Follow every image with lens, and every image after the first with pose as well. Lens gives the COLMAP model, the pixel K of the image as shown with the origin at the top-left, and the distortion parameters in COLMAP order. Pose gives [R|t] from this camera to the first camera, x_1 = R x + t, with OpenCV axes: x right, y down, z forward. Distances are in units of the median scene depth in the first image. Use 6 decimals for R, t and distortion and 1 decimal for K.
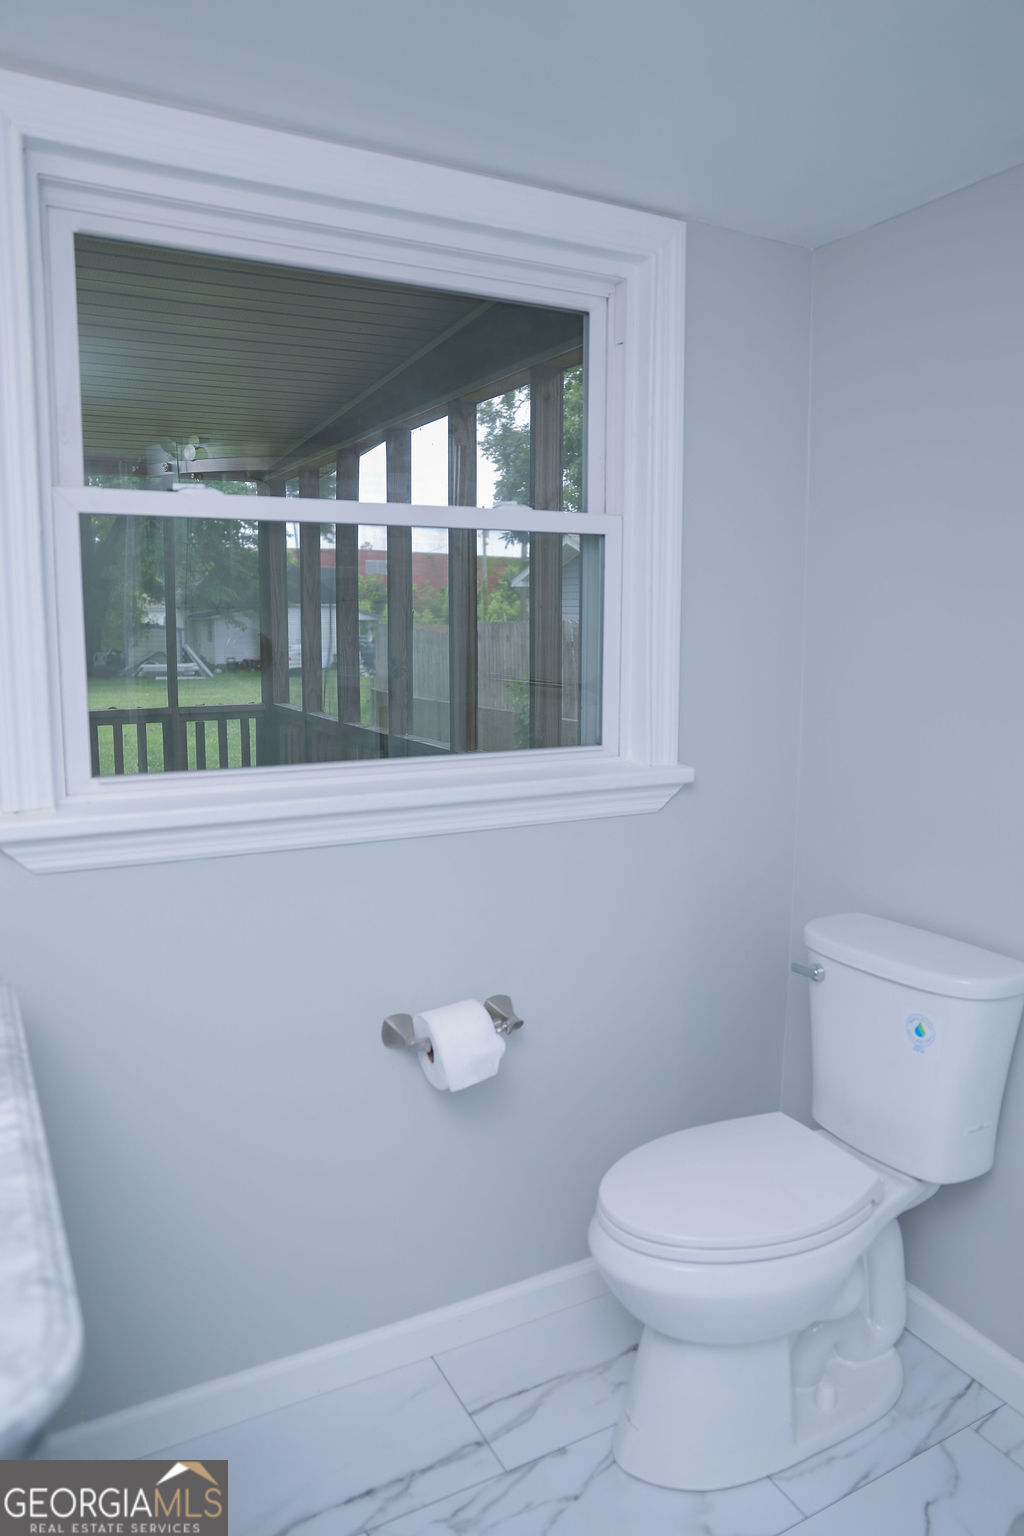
lens RADIAL K [[1060.9, 0, 513.3], [0, 1060.9, 769.5], [0, 0, 1]] dist [-0.079207, 0.060983]
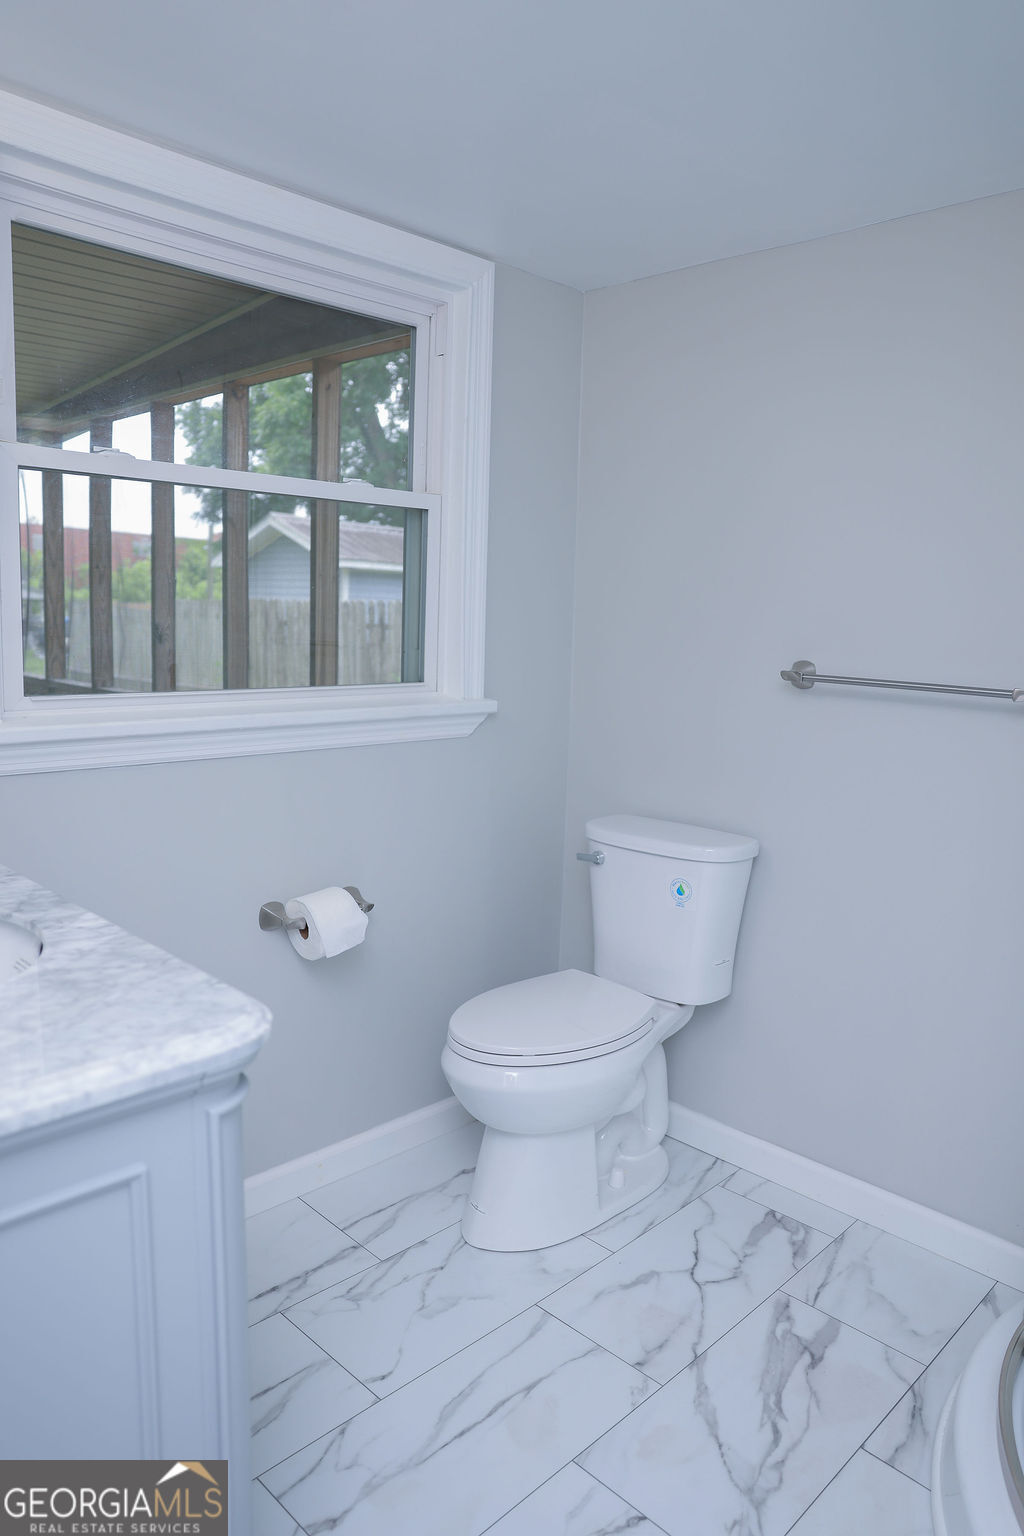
lens RADIAL K [[1060.9, 0, 509.6], [0, 1060.9, 755.8], [0, 0, 1]] dist [-0.079207, 0.060983]
pose [[0.958400, -0.012880, 0.285137, -0.189248], [0.012886, 0.999915, 0.001856, 0.067716], [-0.285136, 0.001895, 0.958485, -0.216343]]
